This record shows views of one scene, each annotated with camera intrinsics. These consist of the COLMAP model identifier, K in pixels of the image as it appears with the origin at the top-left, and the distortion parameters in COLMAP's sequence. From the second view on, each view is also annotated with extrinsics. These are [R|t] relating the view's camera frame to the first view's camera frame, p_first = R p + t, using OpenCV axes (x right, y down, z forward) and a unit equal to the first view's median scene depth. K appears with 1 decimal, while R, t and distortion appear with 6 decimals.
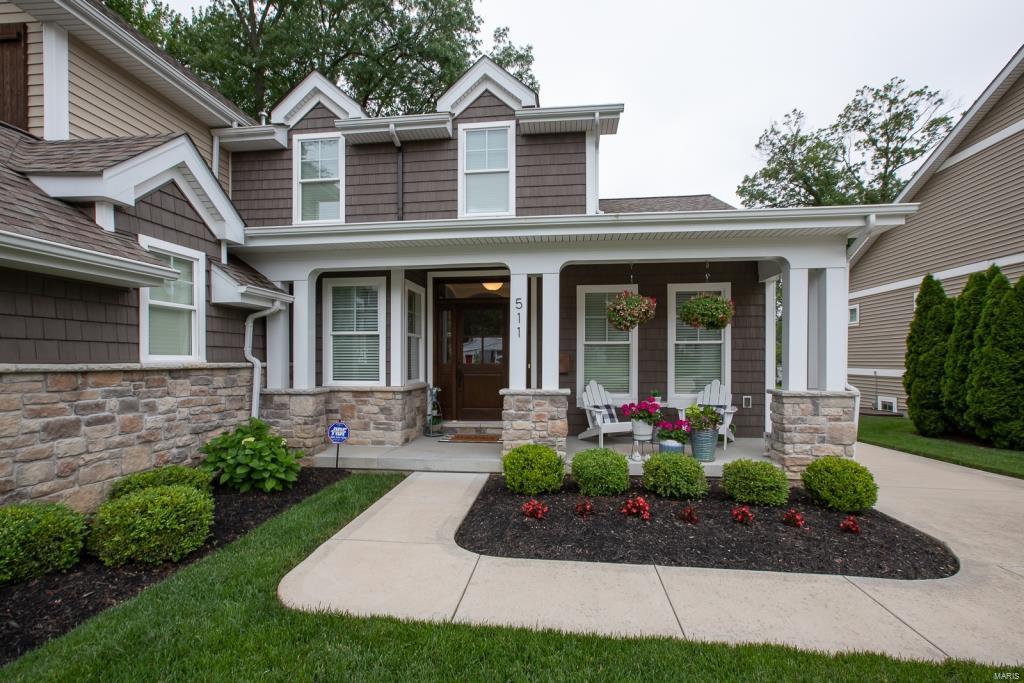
lens RADIAL K [[471.3, 0, 506.1], [0, 471.3, 347.0], [0, 0, 1]] dist [-0.016658, 0.011679]
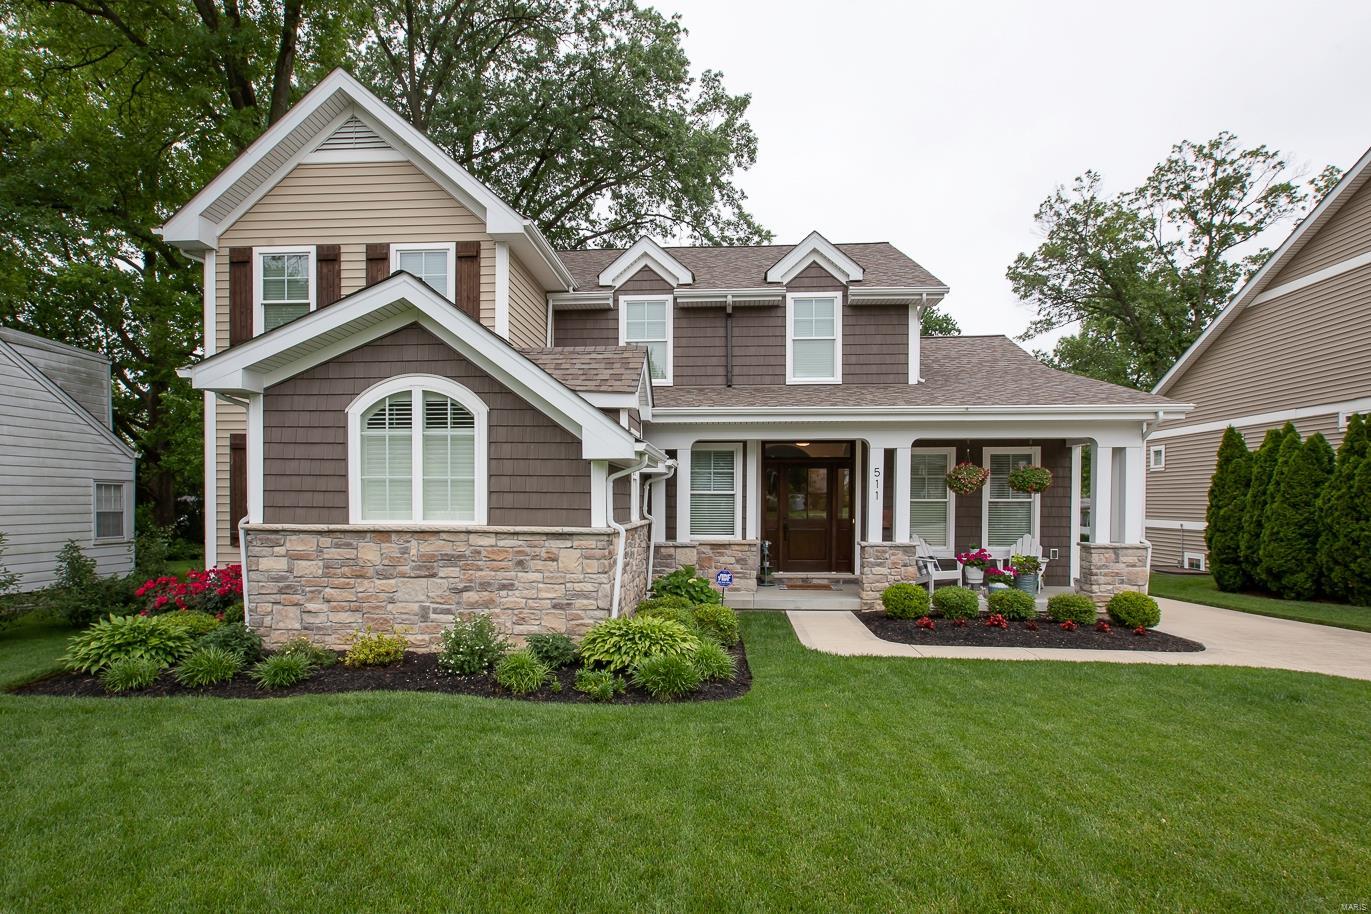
lens RADIAL K [[727.7, 0, 660.8], [0, 727.7, 488.6], [0, 0, 1]] dist [-0.001445, 0.015807]
pose [[0.999500, 0.003388, 0.031426, -0.401341], [-0.003720, 0.999938, 0.010534, -0.044832], [-0.031388, -0.010645, 0.999451, -0.588682]]
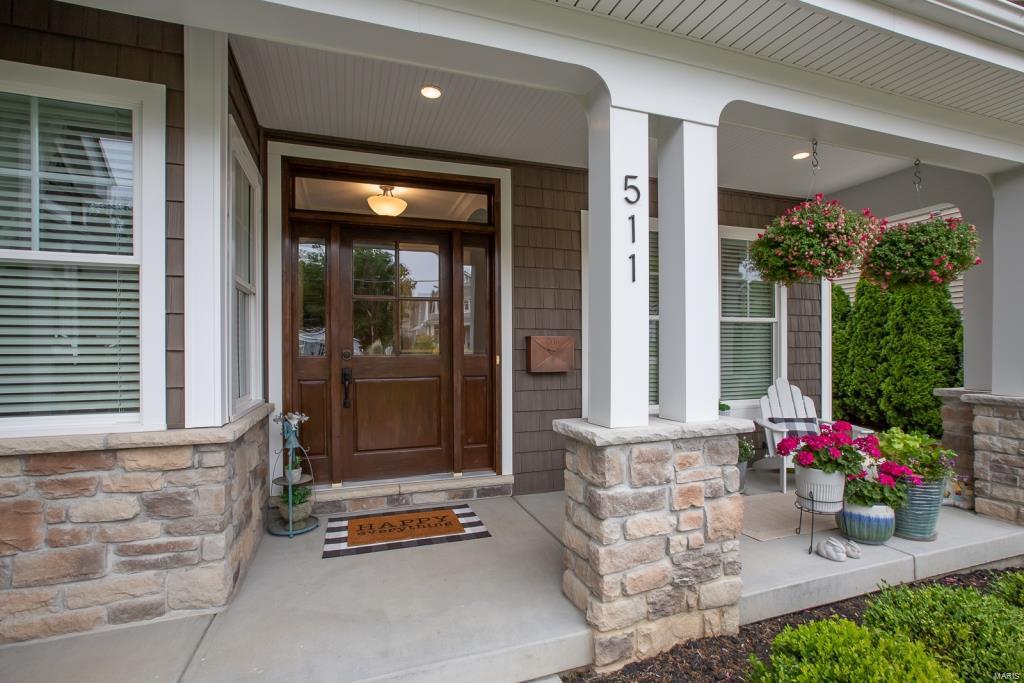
lens RADIAL K [[471.3, 0, 506.1], [0, 471.3, 347.0], [0, 0, 1]] dist [-0.016658, 0.011679]
pose [[0.896558, -0.000311, 0.442927, -0.150704], [-0.008083, 0.999822, 0.017064, 0.016246], [-0.442853, -0.018879, 0.896395, 0.488905]]
